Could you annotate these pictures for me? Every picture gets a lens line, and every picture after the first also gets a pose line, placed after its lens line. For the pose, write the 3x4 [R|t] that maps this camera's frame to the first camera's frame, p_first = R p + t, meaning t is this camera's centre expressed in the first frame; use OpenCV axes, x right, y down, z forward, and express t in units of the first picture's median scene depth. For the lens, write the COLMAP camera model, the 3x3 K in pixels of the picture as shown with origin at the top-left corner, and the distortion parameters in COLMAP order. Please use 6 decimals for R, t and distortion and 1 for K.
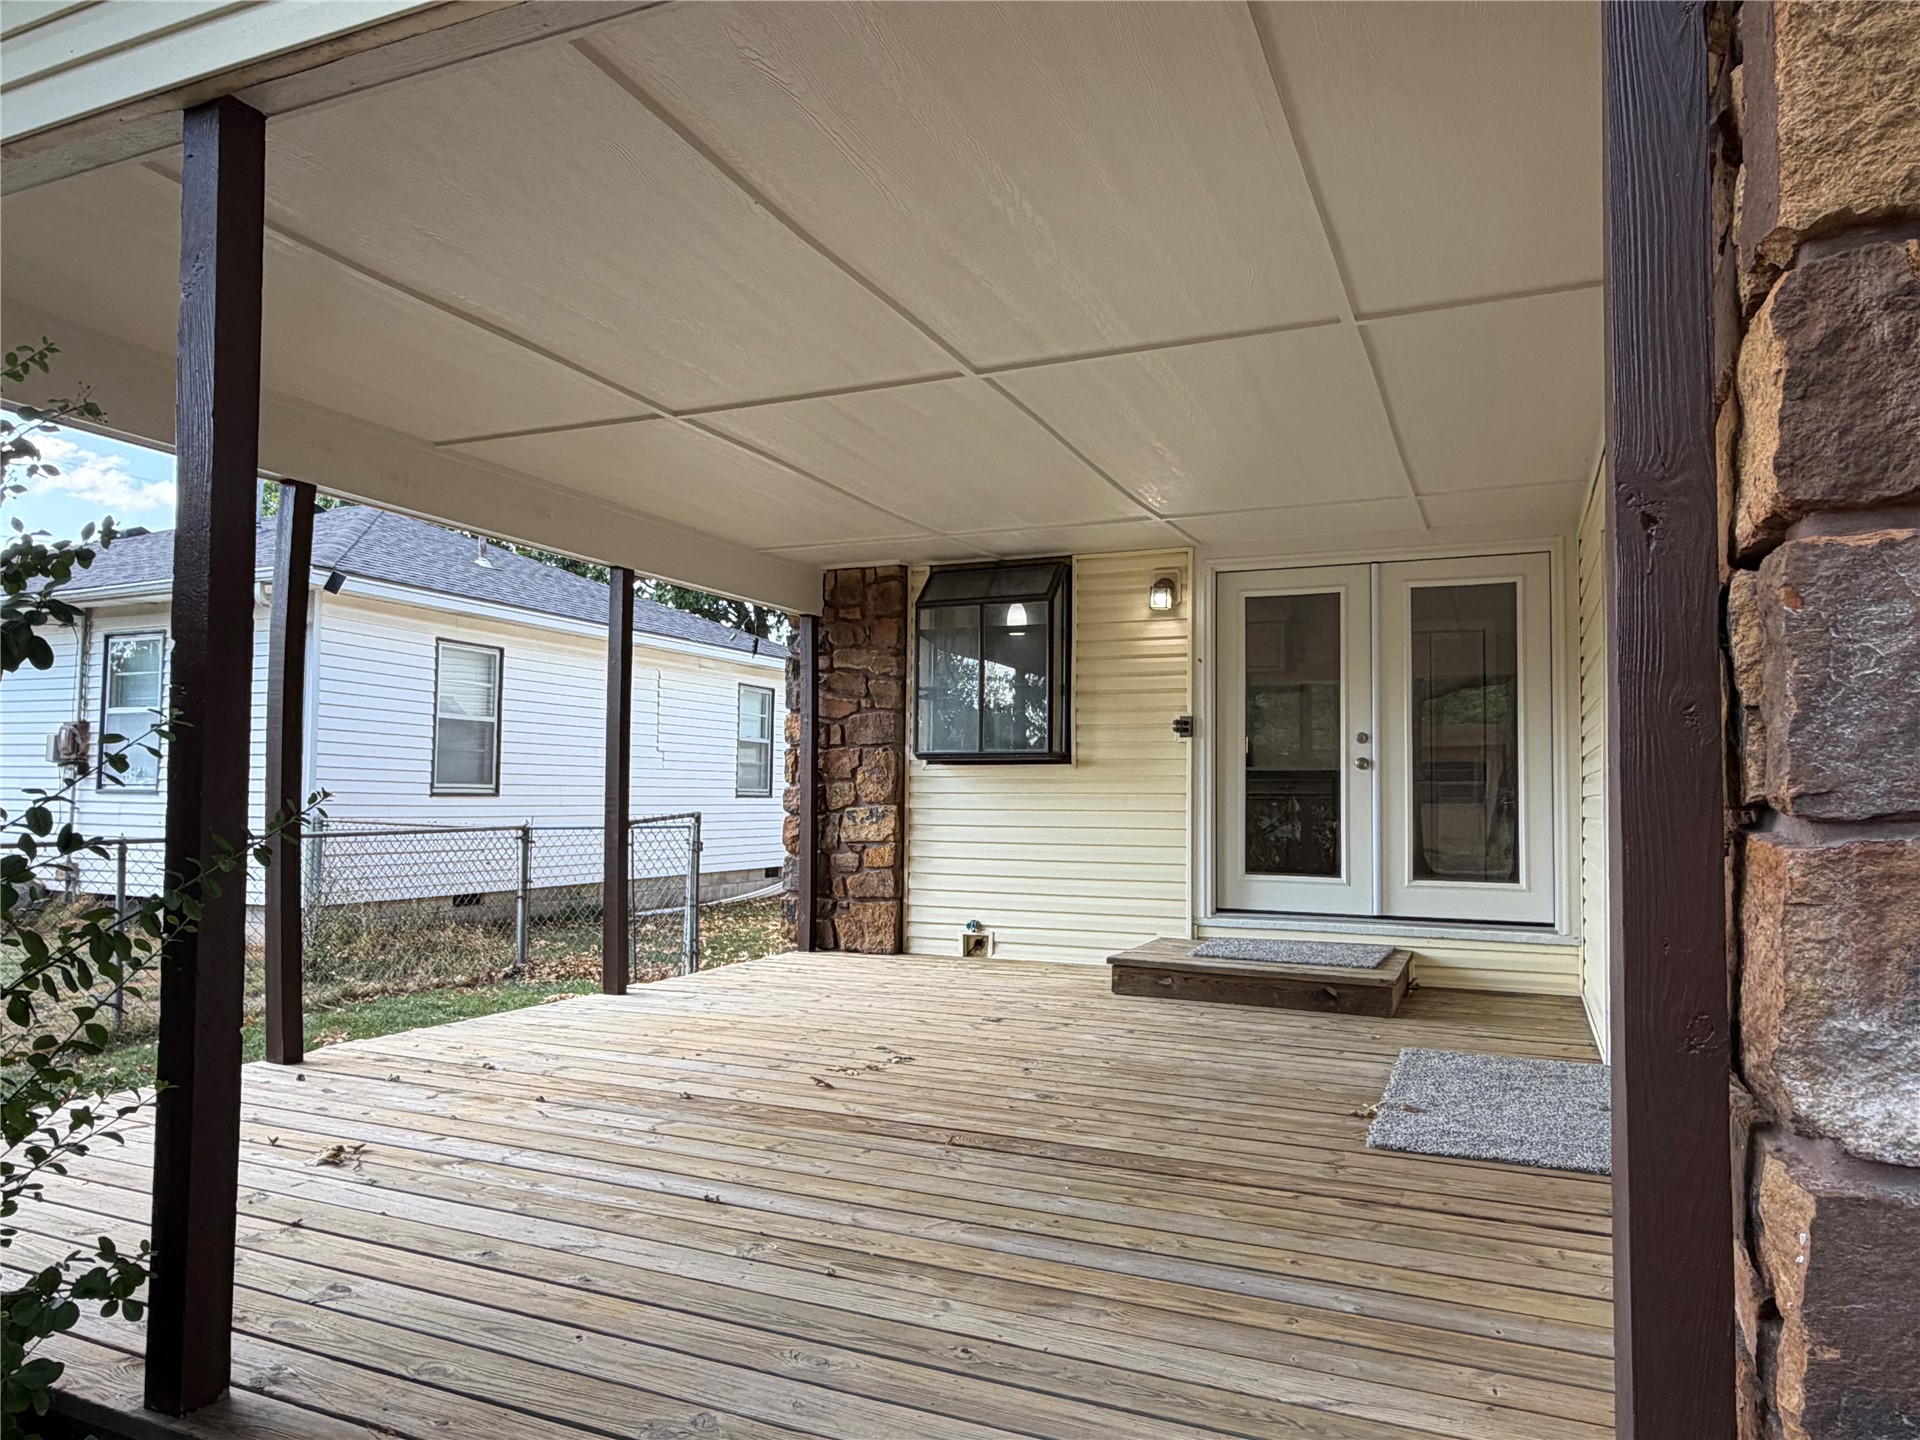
lens RADIAL K [[1258.9, 0, 959.2], [0, 1258.9, 727.5], [0, 0, 1]] dist [-0.001527, -0.001195]
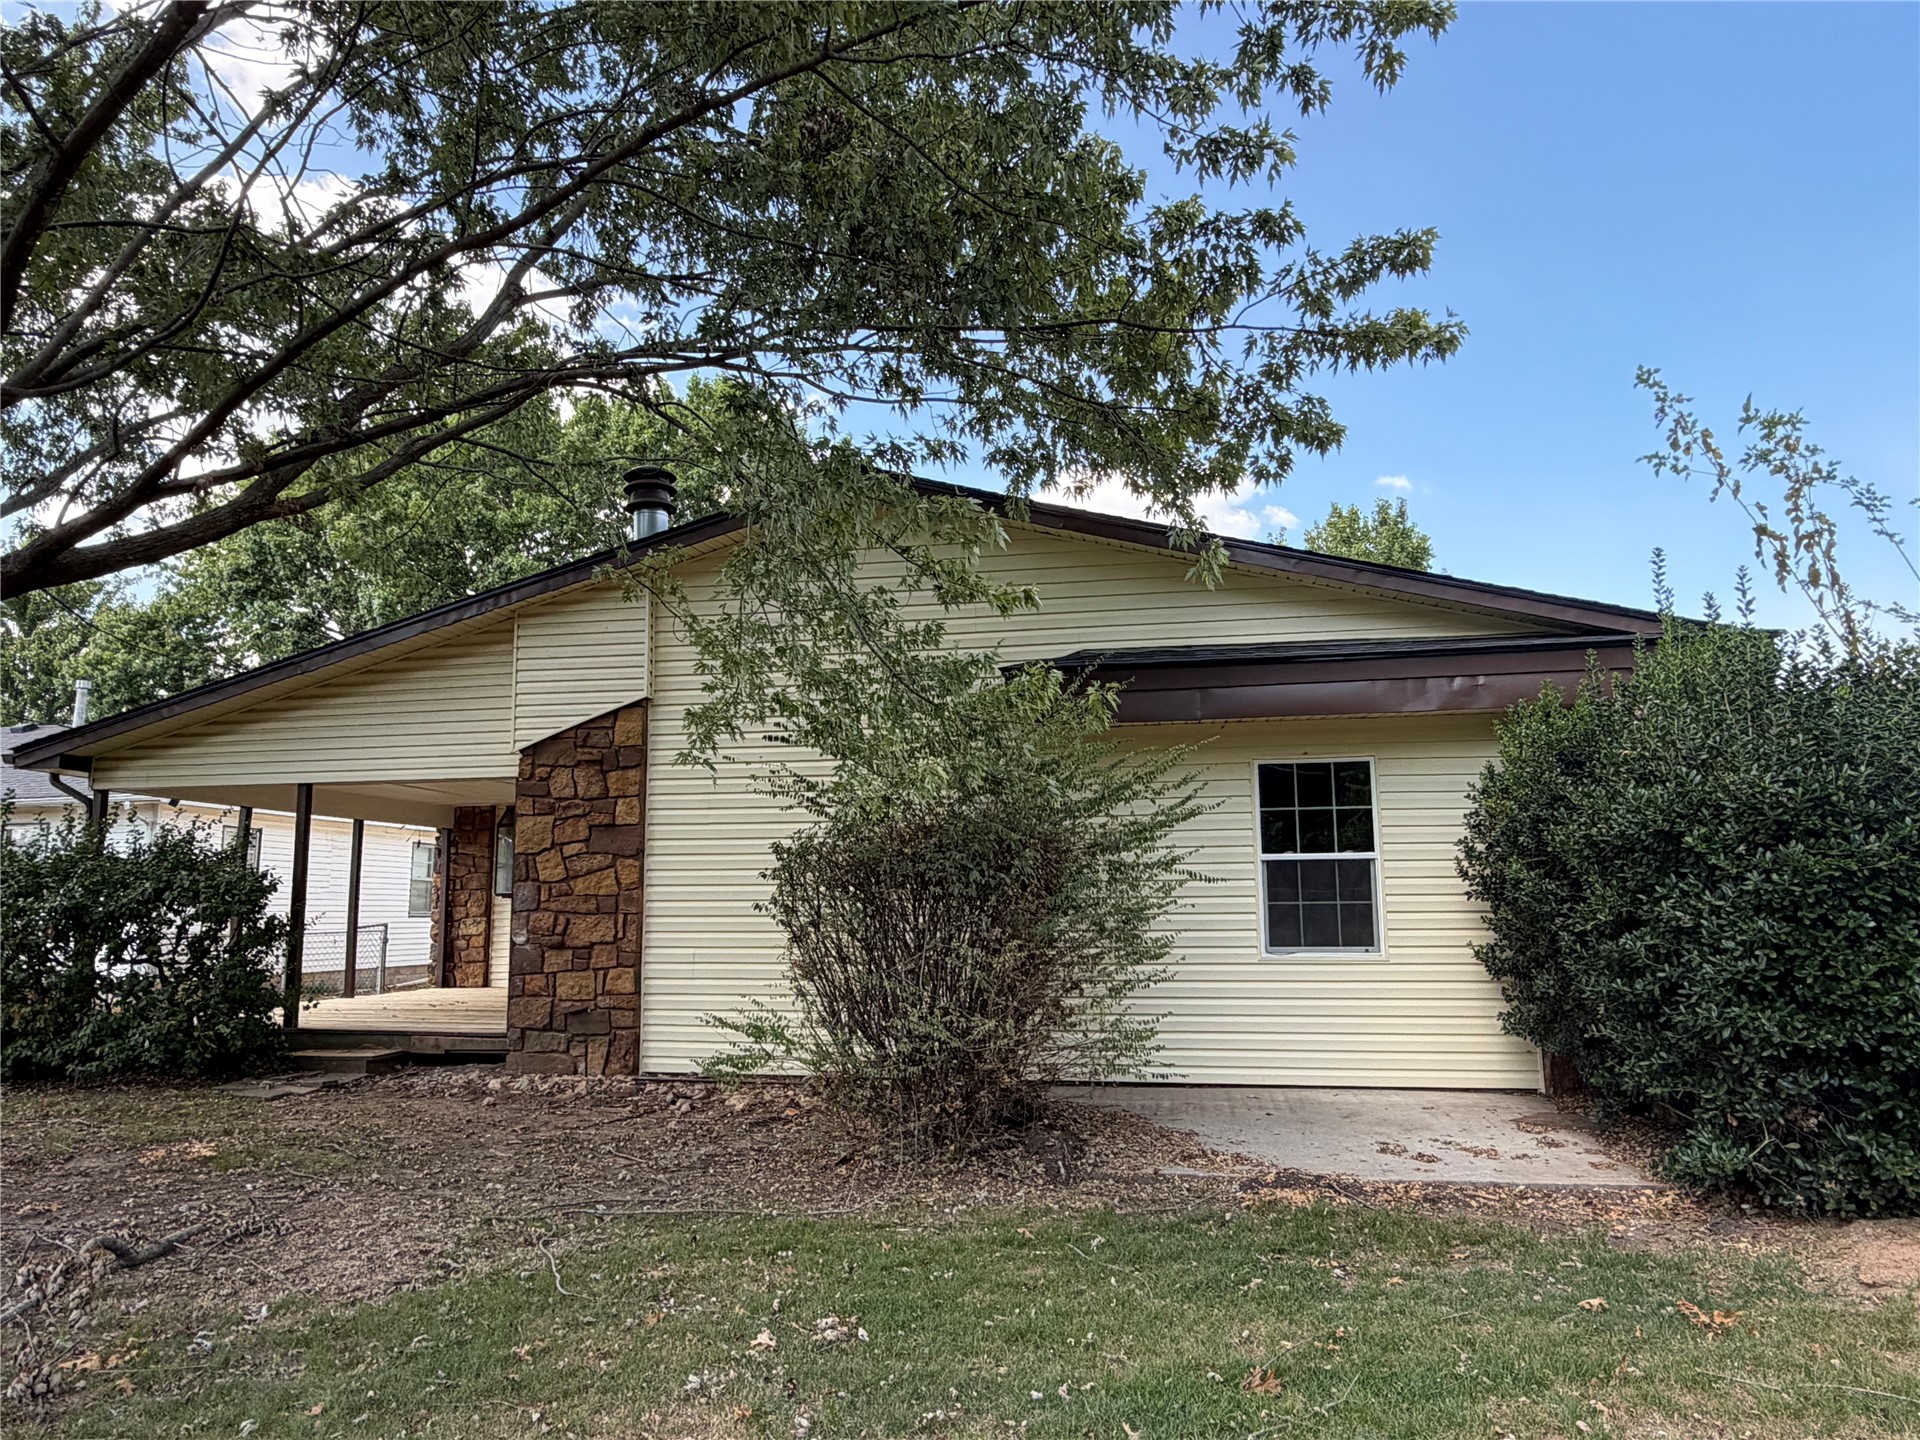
lens RADIAL K [[1258.9, 0, 957.9], [0, 1258.9, 712.7], [0, 0, 1]] dist [-0.001527, -0.001195]
pose [[0.973241, 0.013065, 0.229415, 0.235646], [0.007960, 0.995866, -0.090481, -0.085772], [-0.229649, 0.089886, 0.969114, -1.298807]]
